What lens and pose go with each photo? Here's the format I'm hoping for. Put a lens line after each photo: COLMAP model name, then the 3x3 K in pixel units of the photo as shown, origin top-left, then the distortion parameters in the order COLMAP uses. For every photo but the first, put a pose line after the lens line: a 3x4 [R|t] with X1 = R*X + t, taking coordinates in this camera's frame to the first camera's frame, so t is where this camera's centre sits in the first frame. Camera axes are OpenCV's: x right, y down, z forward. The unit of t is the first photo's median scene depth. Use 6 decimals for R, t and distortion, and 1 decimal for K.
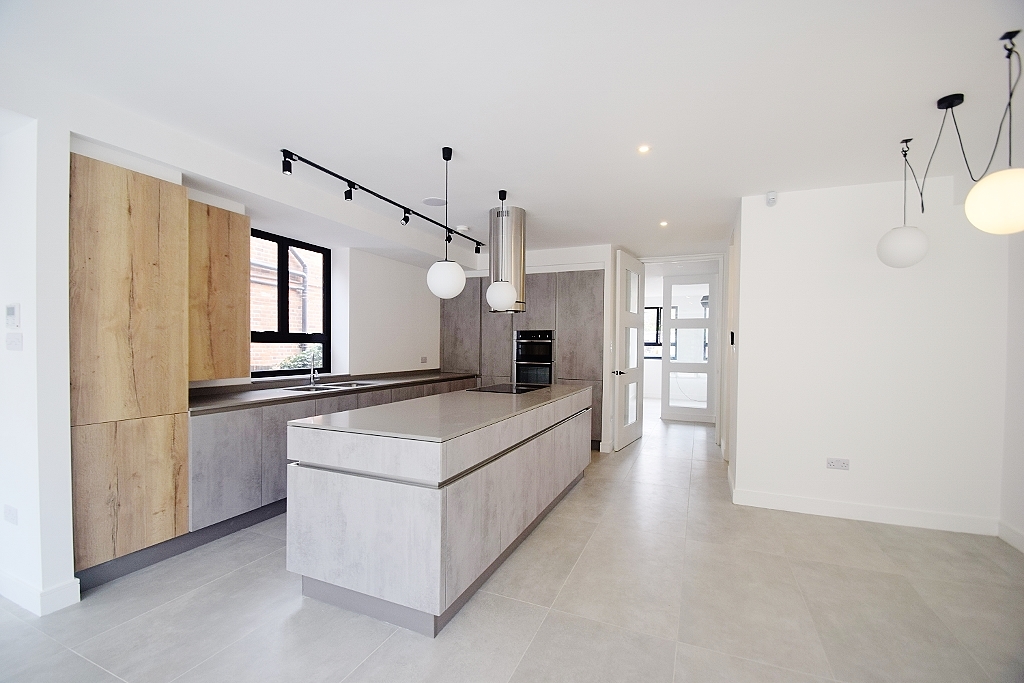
lens RADIAL K [[447.0, 0, 510.1], [0, 447.0, 348.3], [0, 0, 1]] dist [-0.016607, -0.000543]
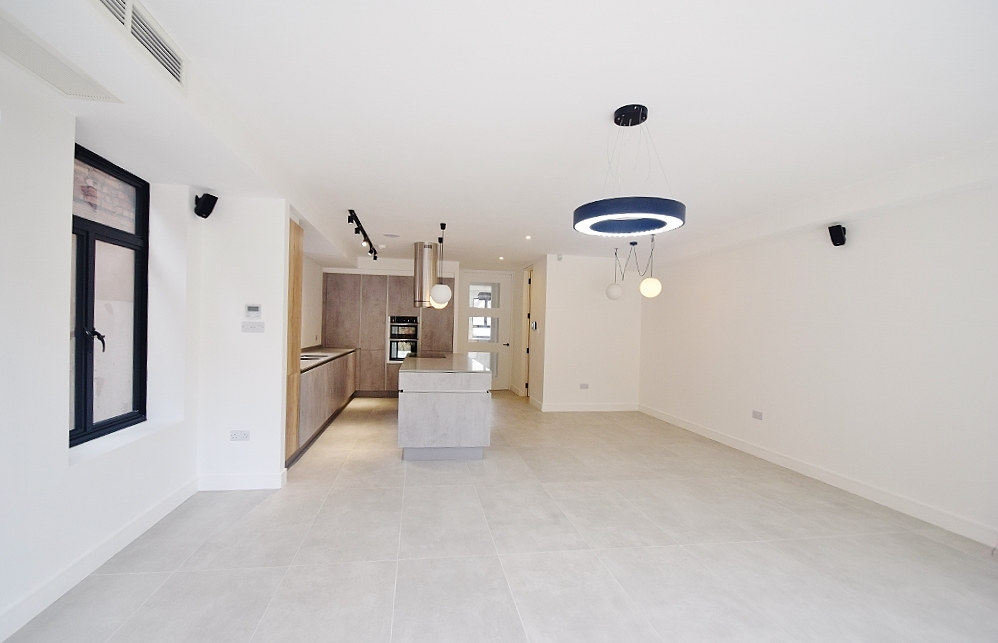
lens RADIAL K [[437.3, 0, 498.0], [0, 437.3, 324.4], [0, 0, 1]] dist [0.000383, 0.000000]
pose [[0.833893, 0.017278, 0.551656, -0.528463], [-0.016306, 0.999845, -0.006666, -0.012205], [-0.551686, -0.003437, 0.834045, -0.359373]]
